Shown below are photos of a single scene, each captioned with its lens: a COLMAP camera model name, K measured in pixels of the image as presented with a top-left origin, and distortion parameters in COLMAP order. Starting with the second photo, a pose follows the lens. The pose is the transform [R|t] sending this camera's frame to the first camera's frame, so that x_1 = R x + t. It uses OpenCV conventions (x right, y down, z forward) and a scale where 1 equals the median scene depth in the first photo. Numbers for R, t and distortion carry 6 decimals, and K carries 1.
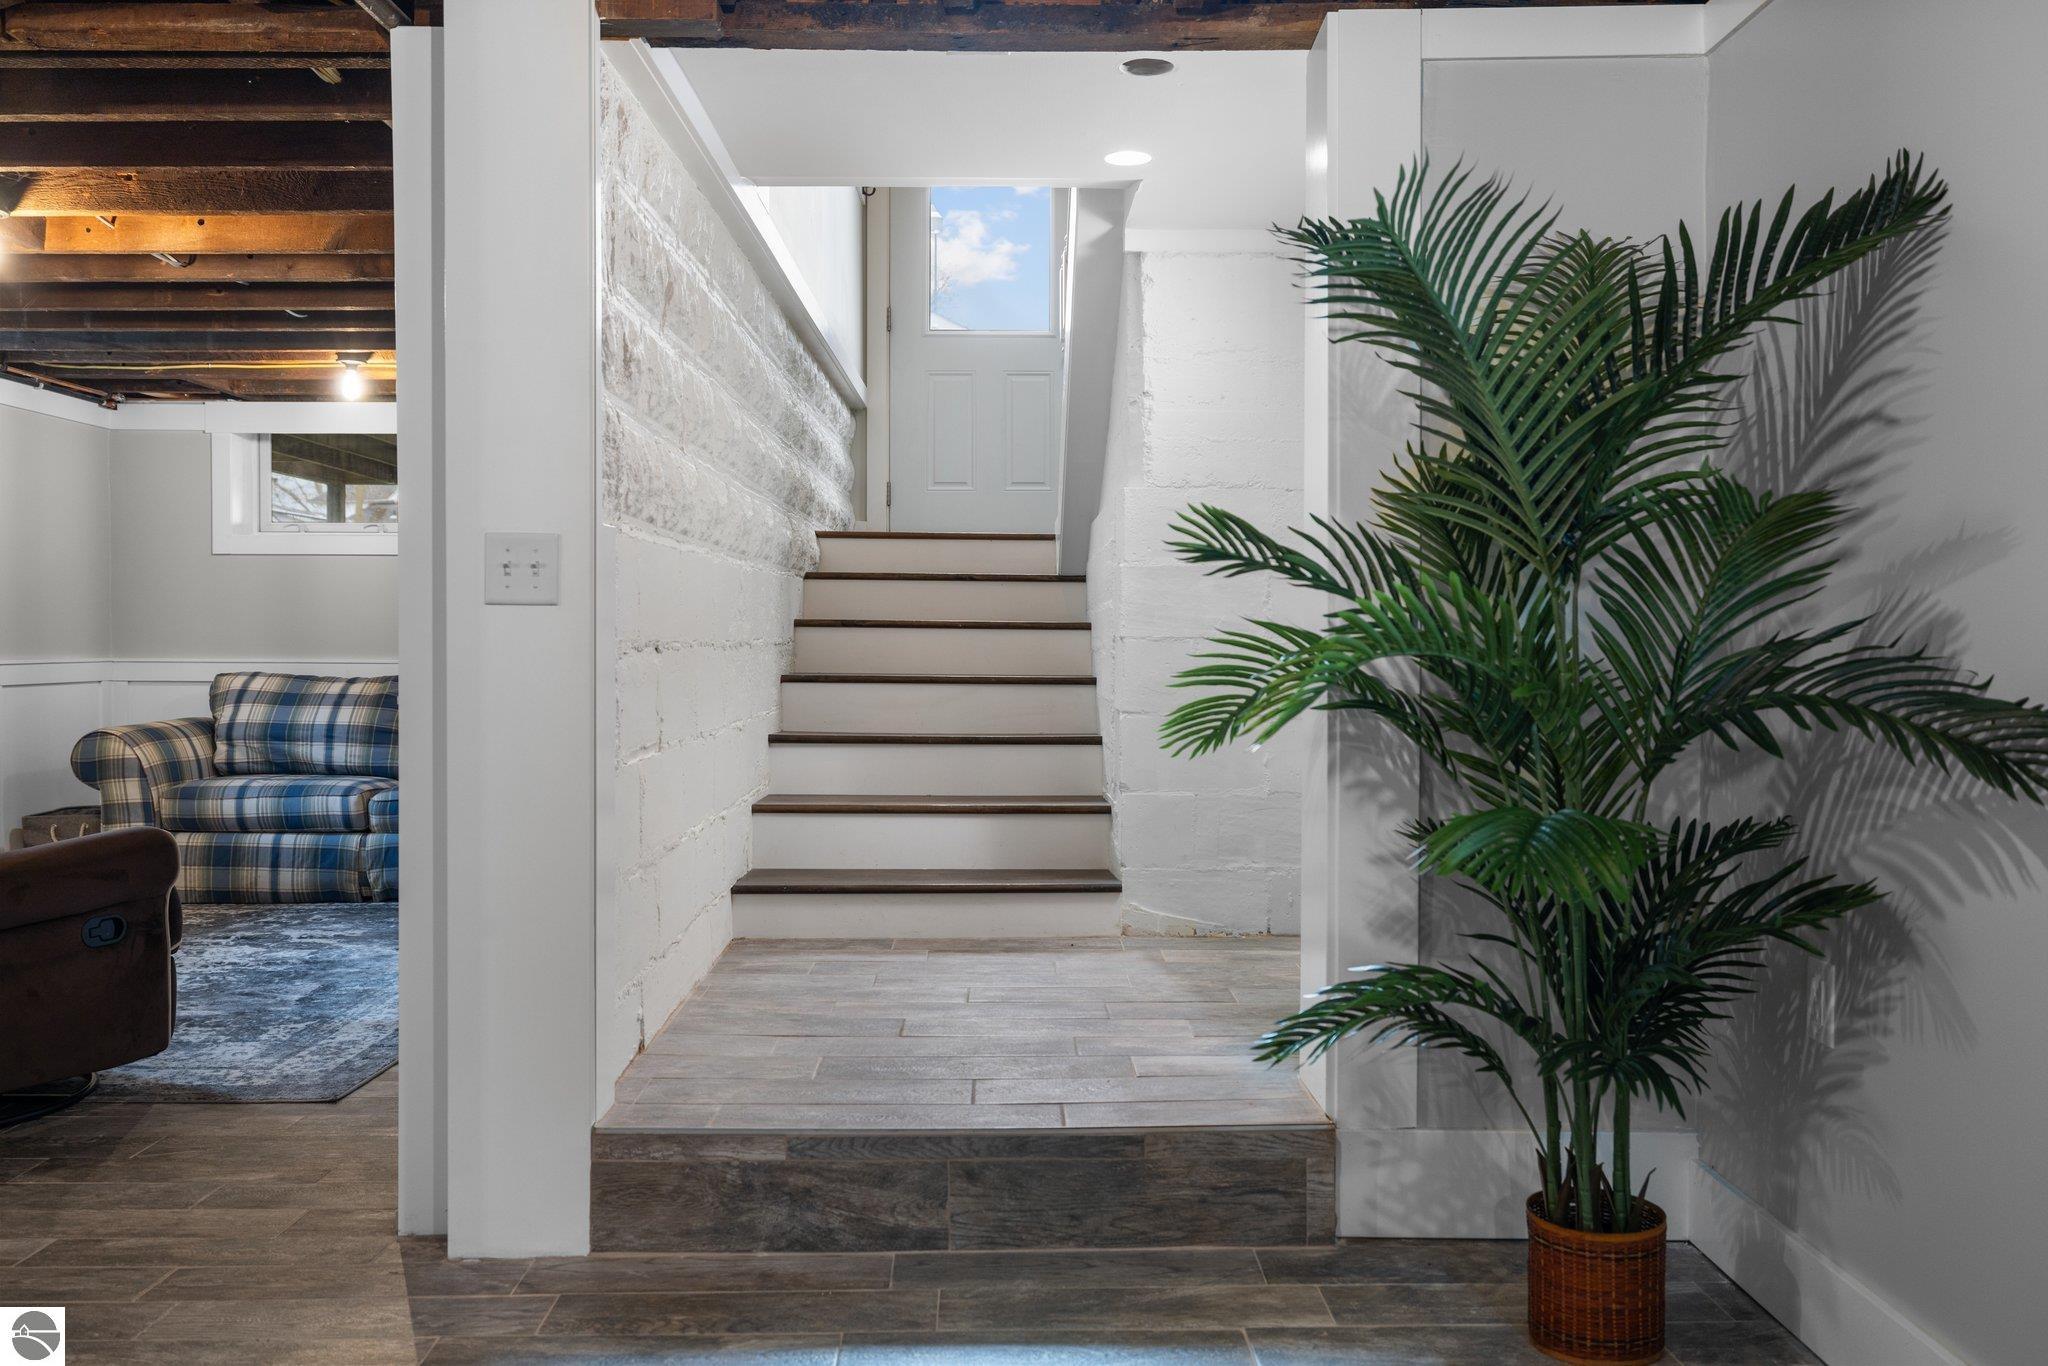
lens RADIAL K [[1713.8, 0, 1027.3], [0, 1713.8, 680.2], [0, 0, 1]] dist [-0.004381, -0.006324]
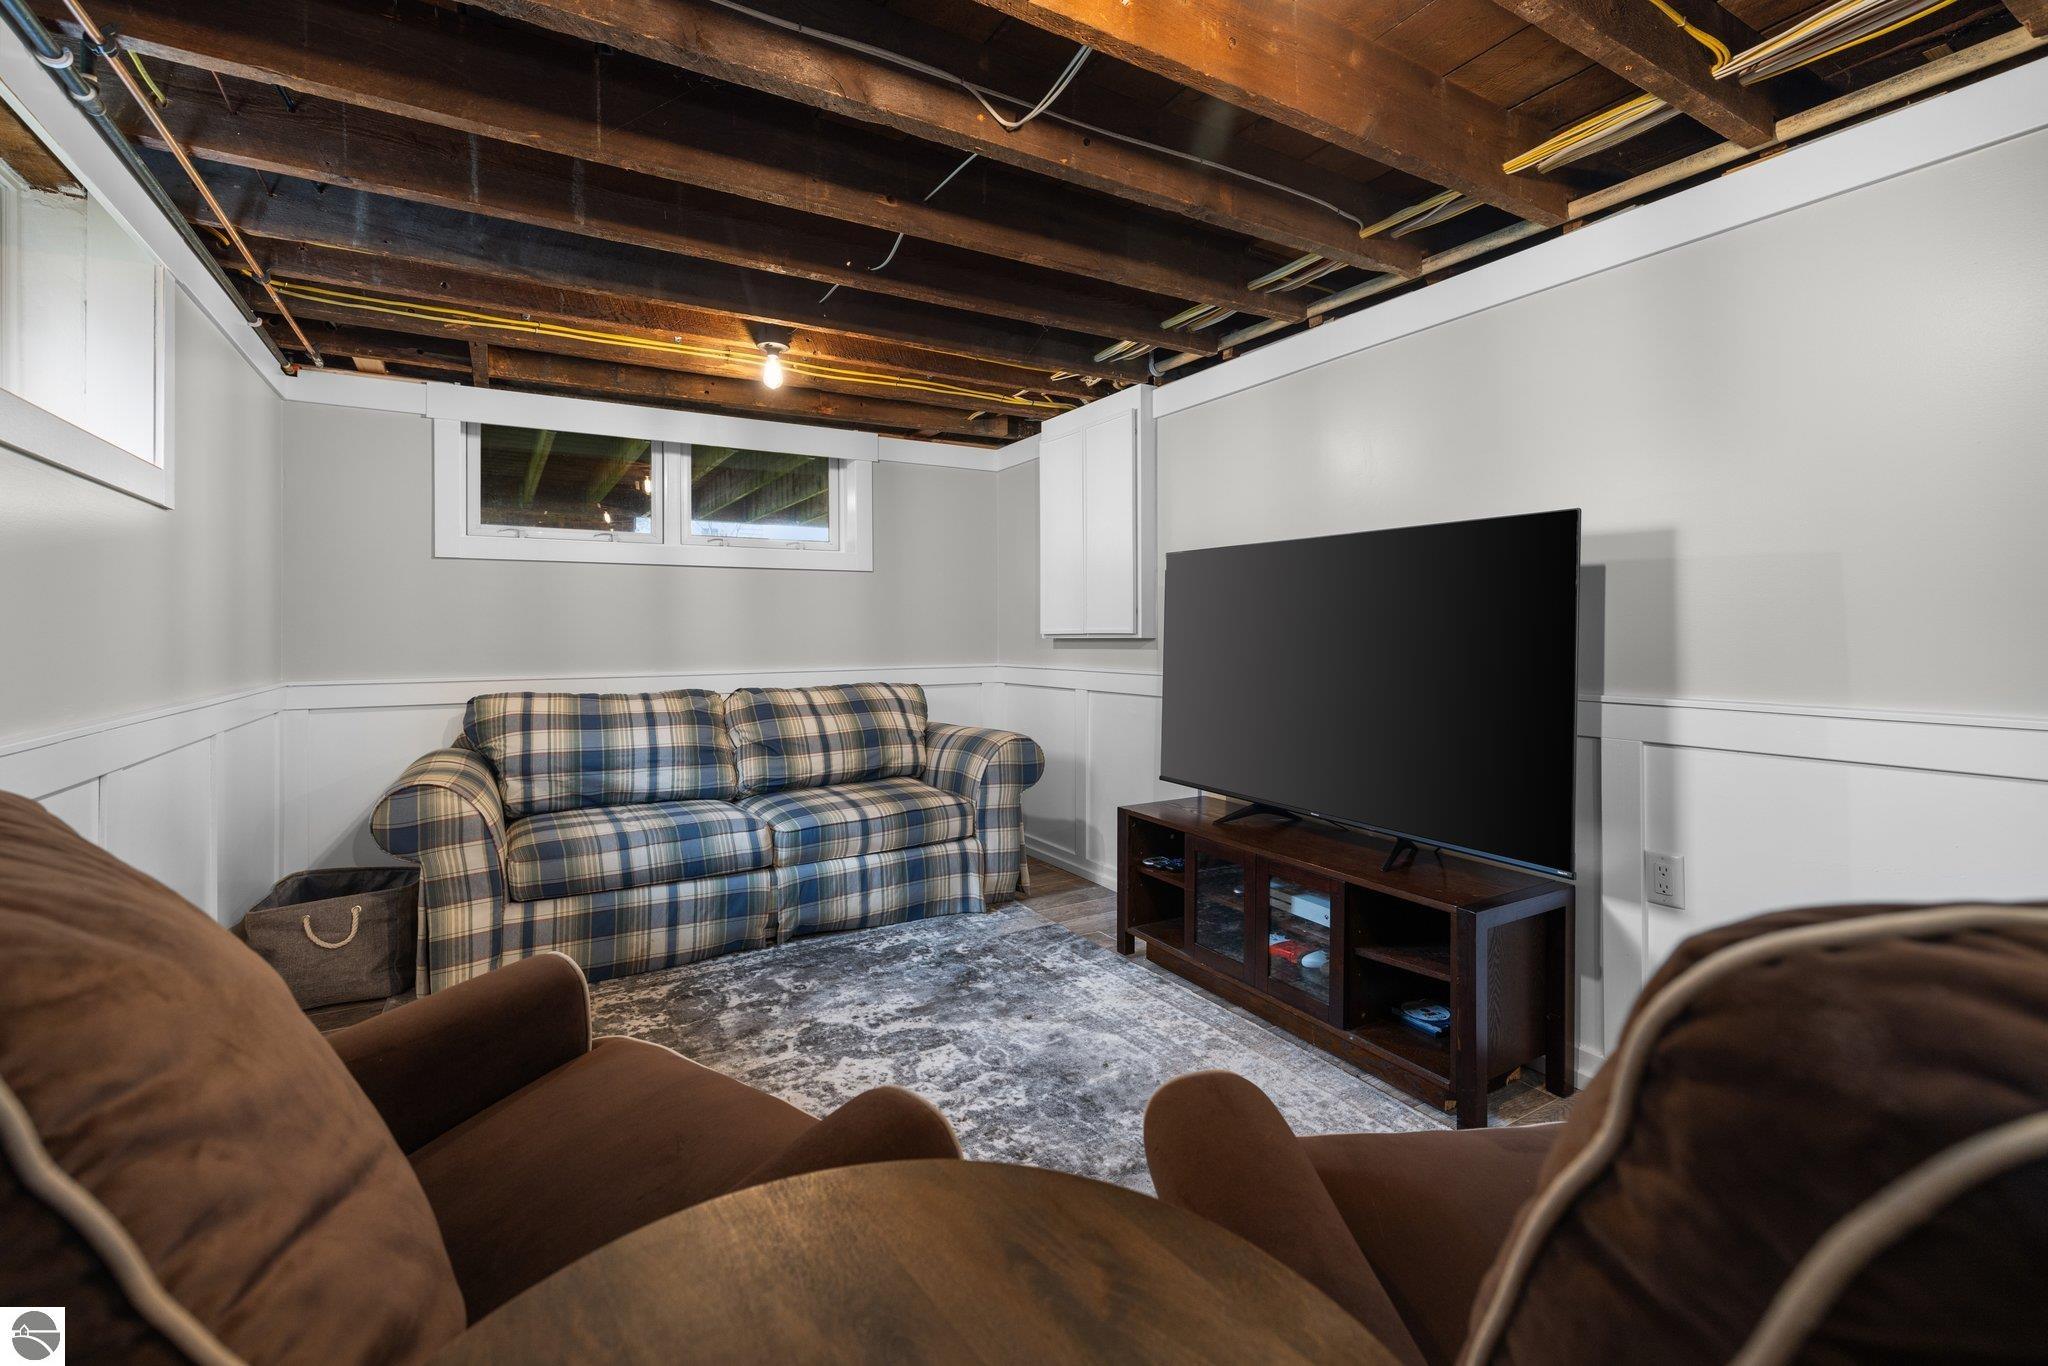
lens RADIAL K [[891.4, 0, 1026.1], [0, 891.4, 625.8], [0, 0, 1]] dist [0.001443, 0.000019]
pose [[0.860340, -0.003610, 0.509708, -0.610071], [0.021170, 0.999365, -0.028656, -0.026783], [-0.509281, 0.035444, 0.859870, 0.626274]]
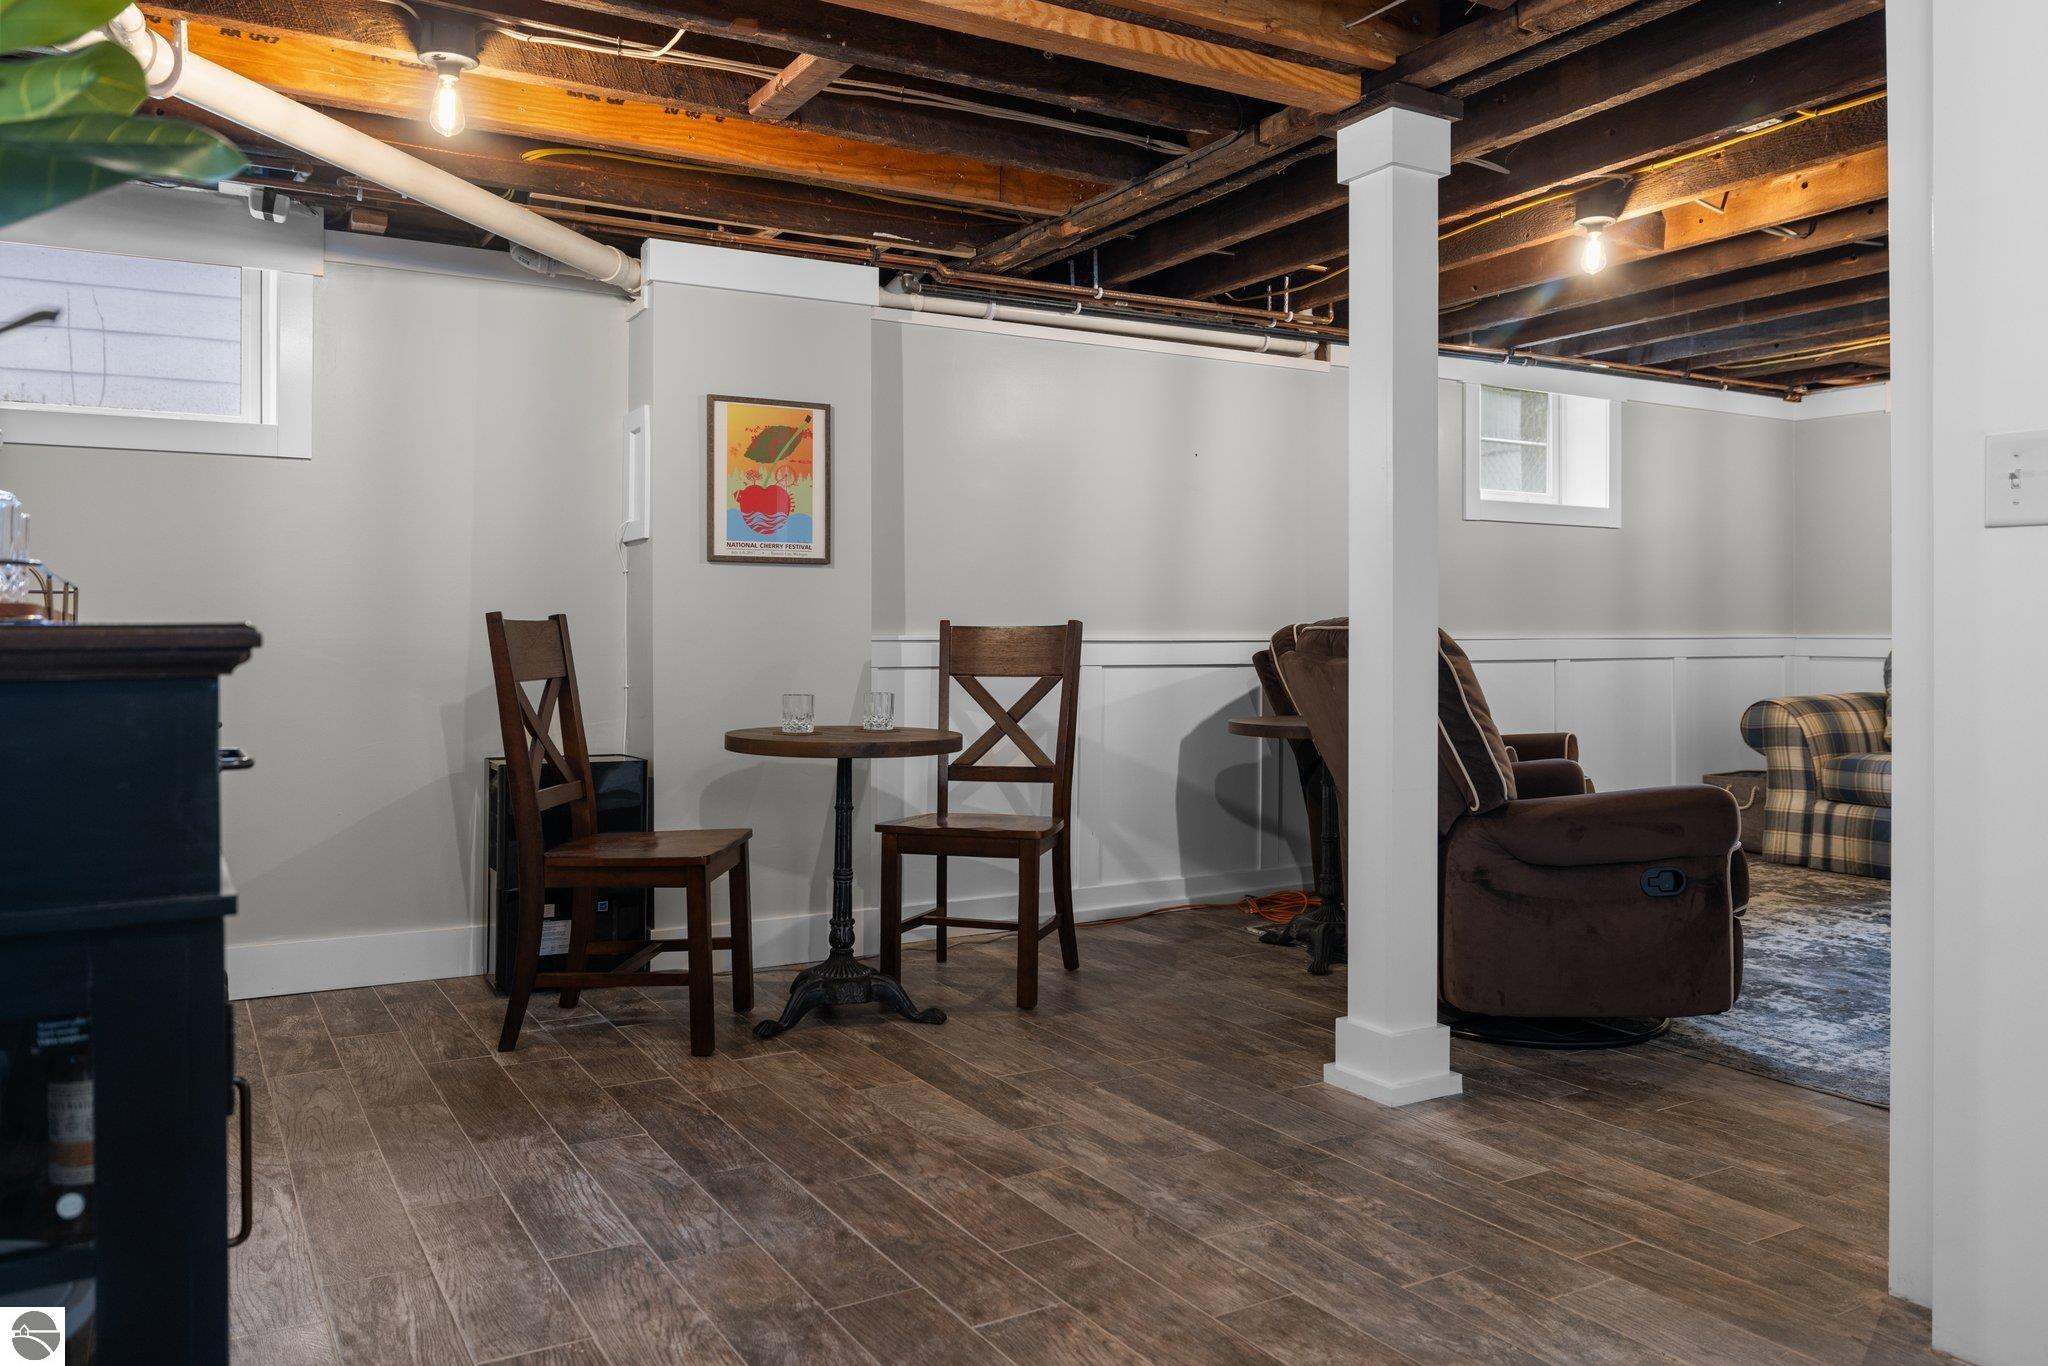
lens RADIAL K [[1481.5, 0, 988.4], [0, 1481.5, 627.1], [0, 0, 1]] dist [0.004569, 0.005947]
pose [[0.496151, -0.004382, -0.868225, 0.025511], [-0.021034, 0.999633, -0.017065, 0.011848], [0.867982, 0.026729, 0.495877, 0.140810]]
